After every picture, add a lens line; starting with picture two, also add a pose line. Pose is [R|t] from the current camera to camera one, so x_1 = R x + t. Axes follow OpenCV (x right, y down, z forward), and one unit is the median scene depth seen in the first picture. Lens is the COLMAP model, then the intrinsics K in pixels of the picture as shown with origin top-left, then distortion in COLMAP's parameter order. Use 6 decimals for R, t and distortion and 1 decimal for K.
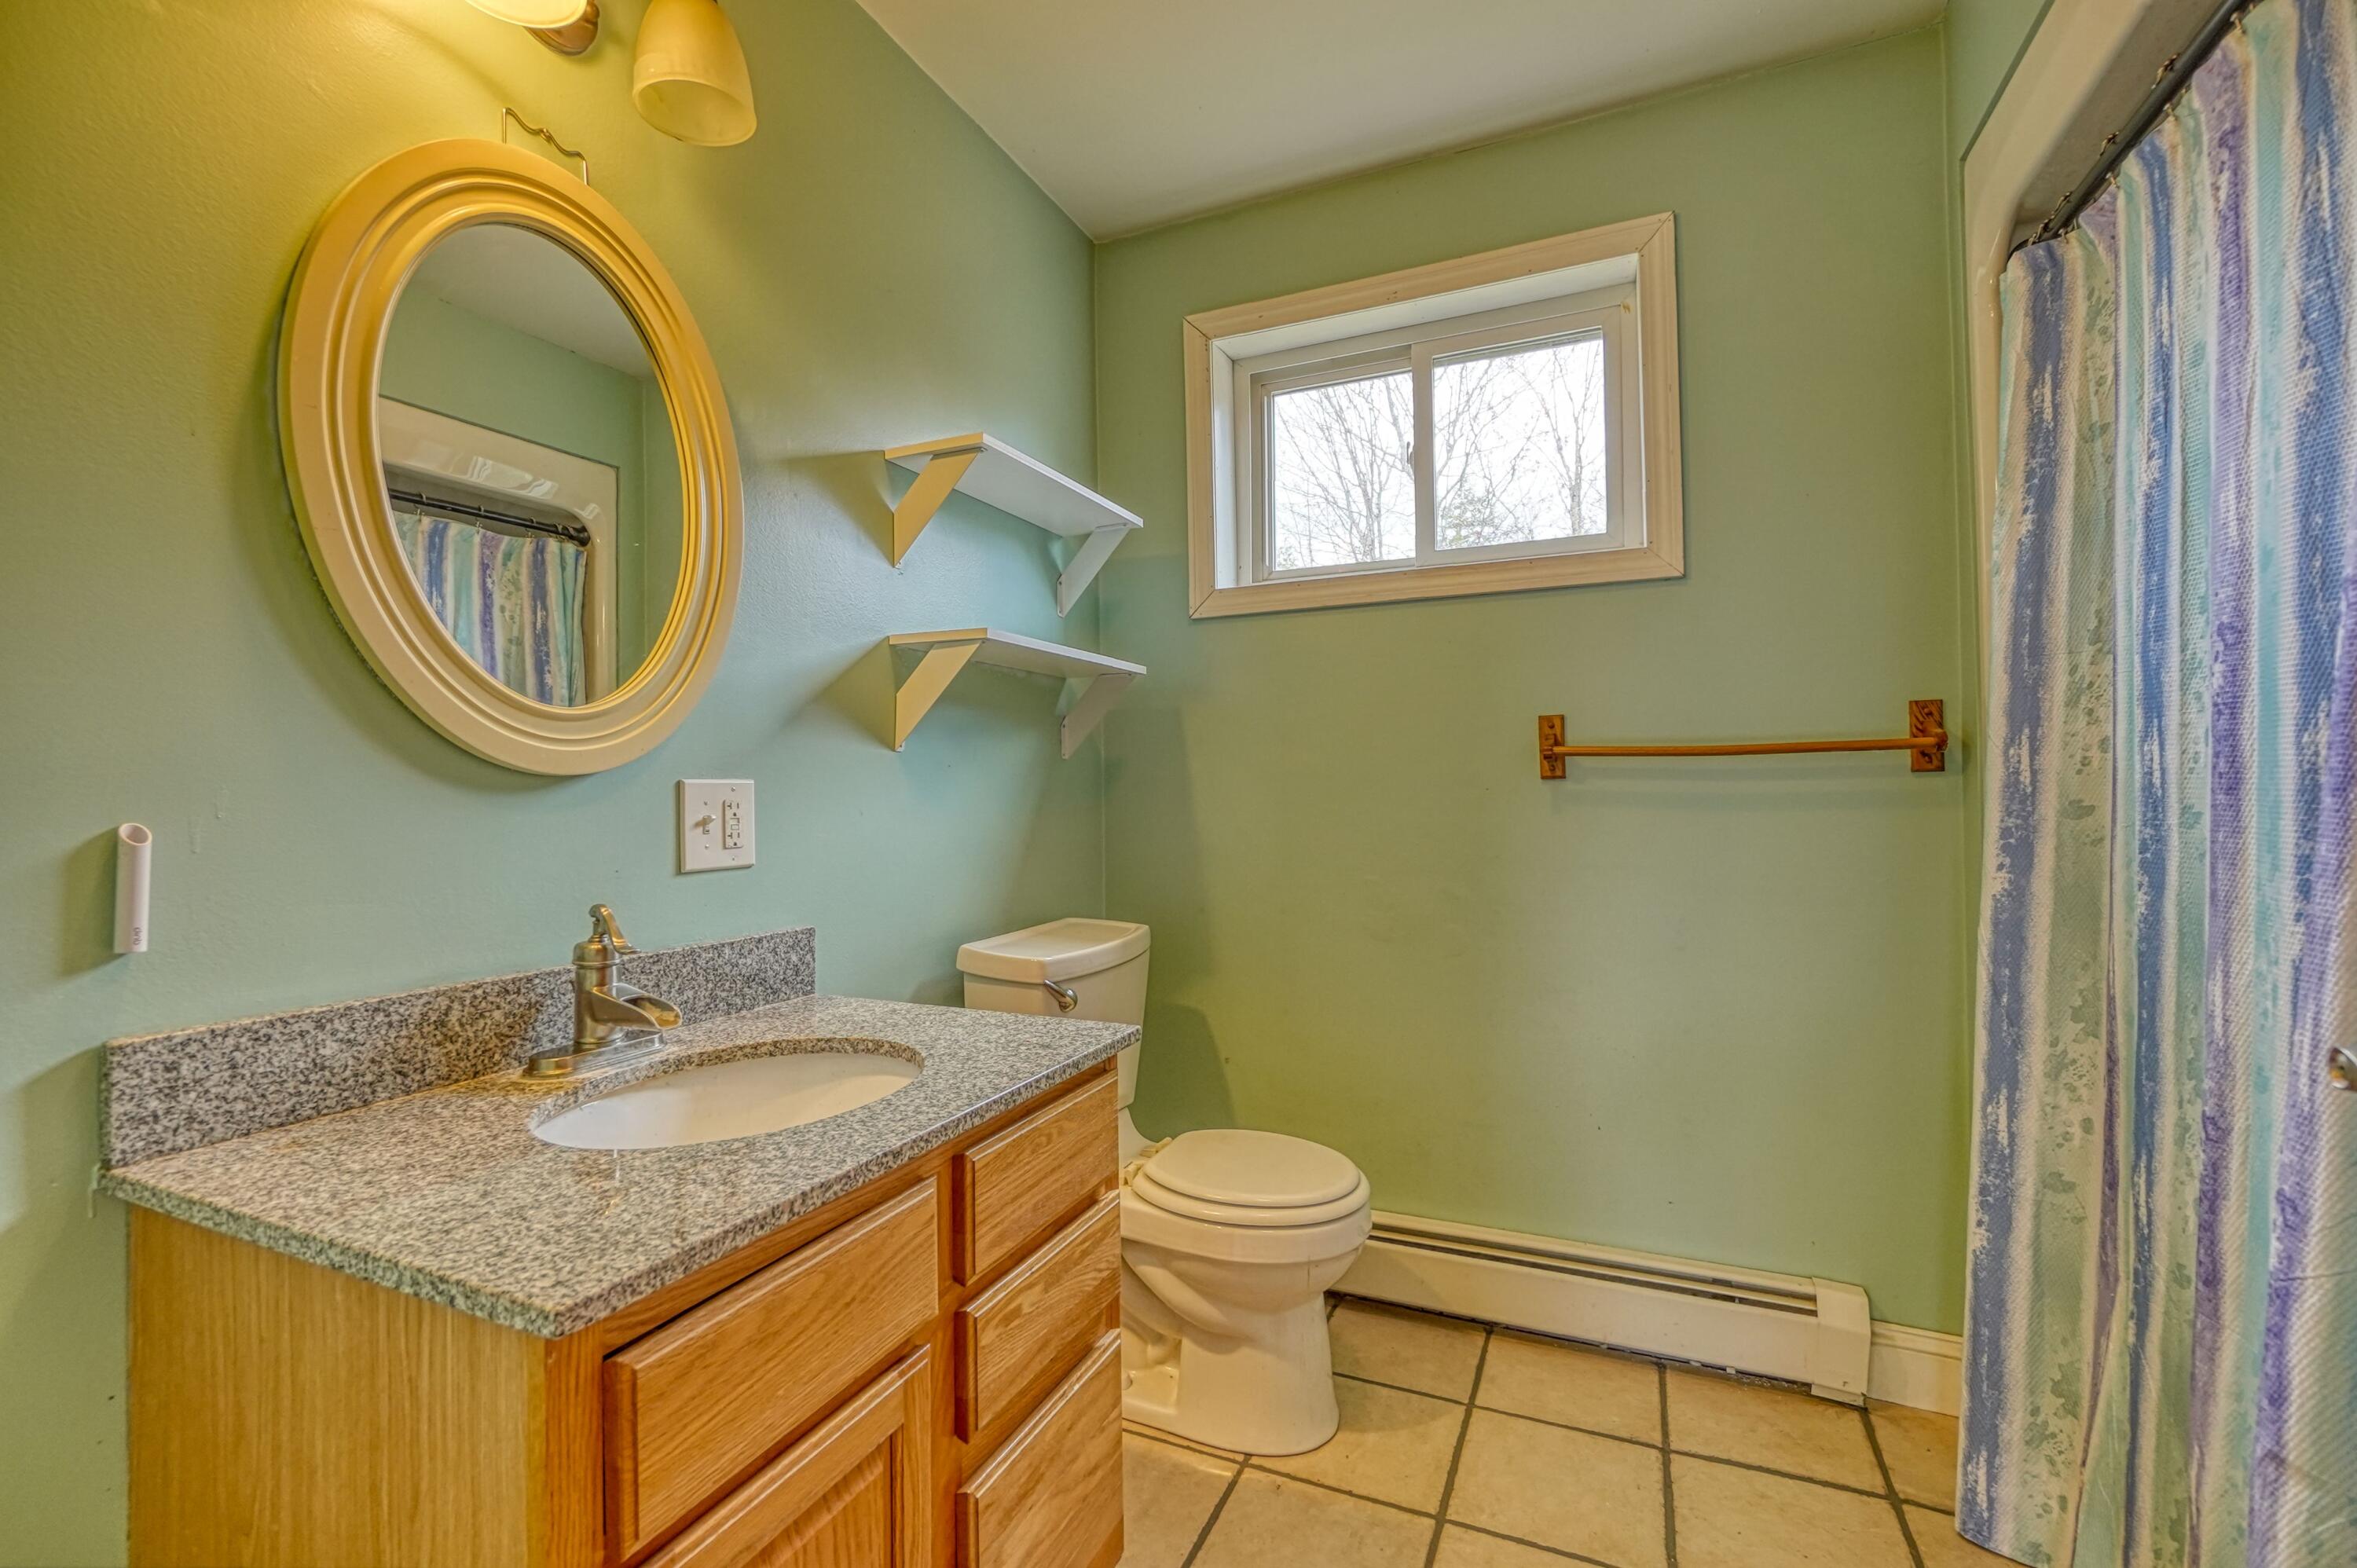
lens RADIAL K [[1025.0, 0, 1169.6], [0, 1025.0, 784.5], [0, 0, 1]] dist [-0.004922, -0.000112]
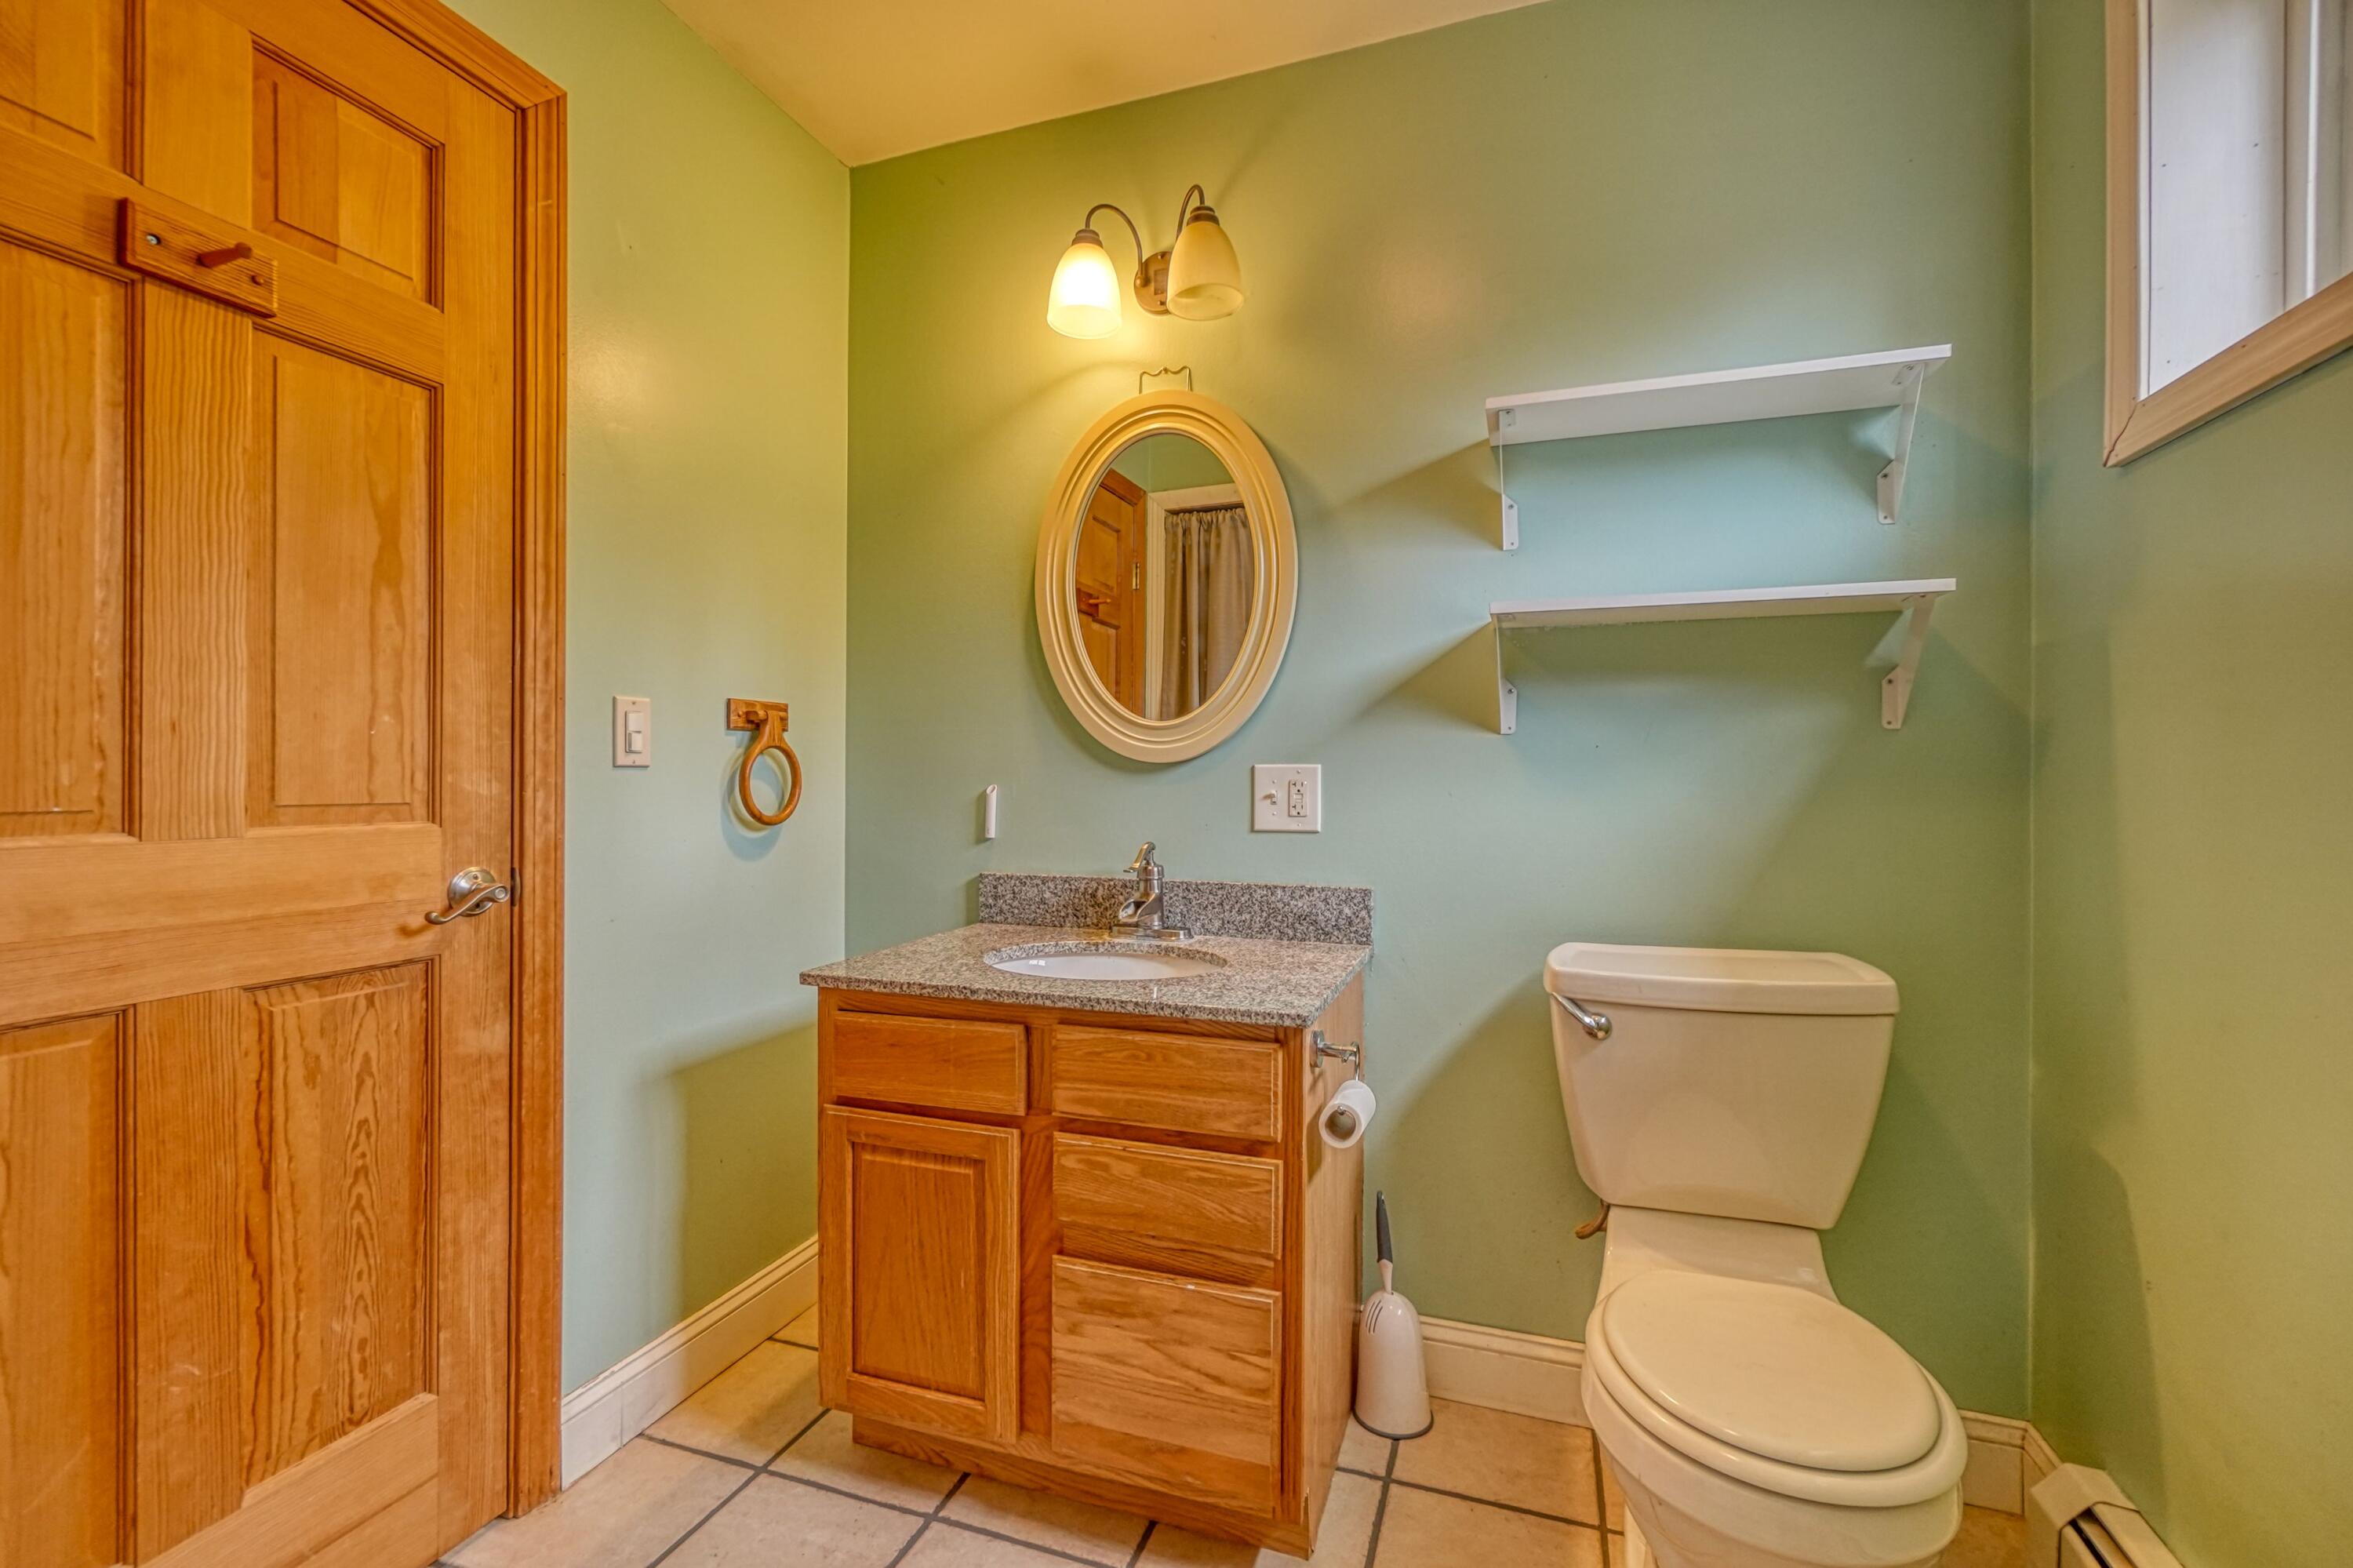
lens RADIAL K [[1023.3, 0, 1166.6], [0, 1023.3, 782.8], [0, 0, 1]] dist [-0.004922, -0.000112]
pose [[0.076820, 0.015526, -0.996924, 0.941483], [0.005464, 0.999857, 0.015992, -0.003566], [0.997030, -0.006676, 0.076724, 0.789217]]
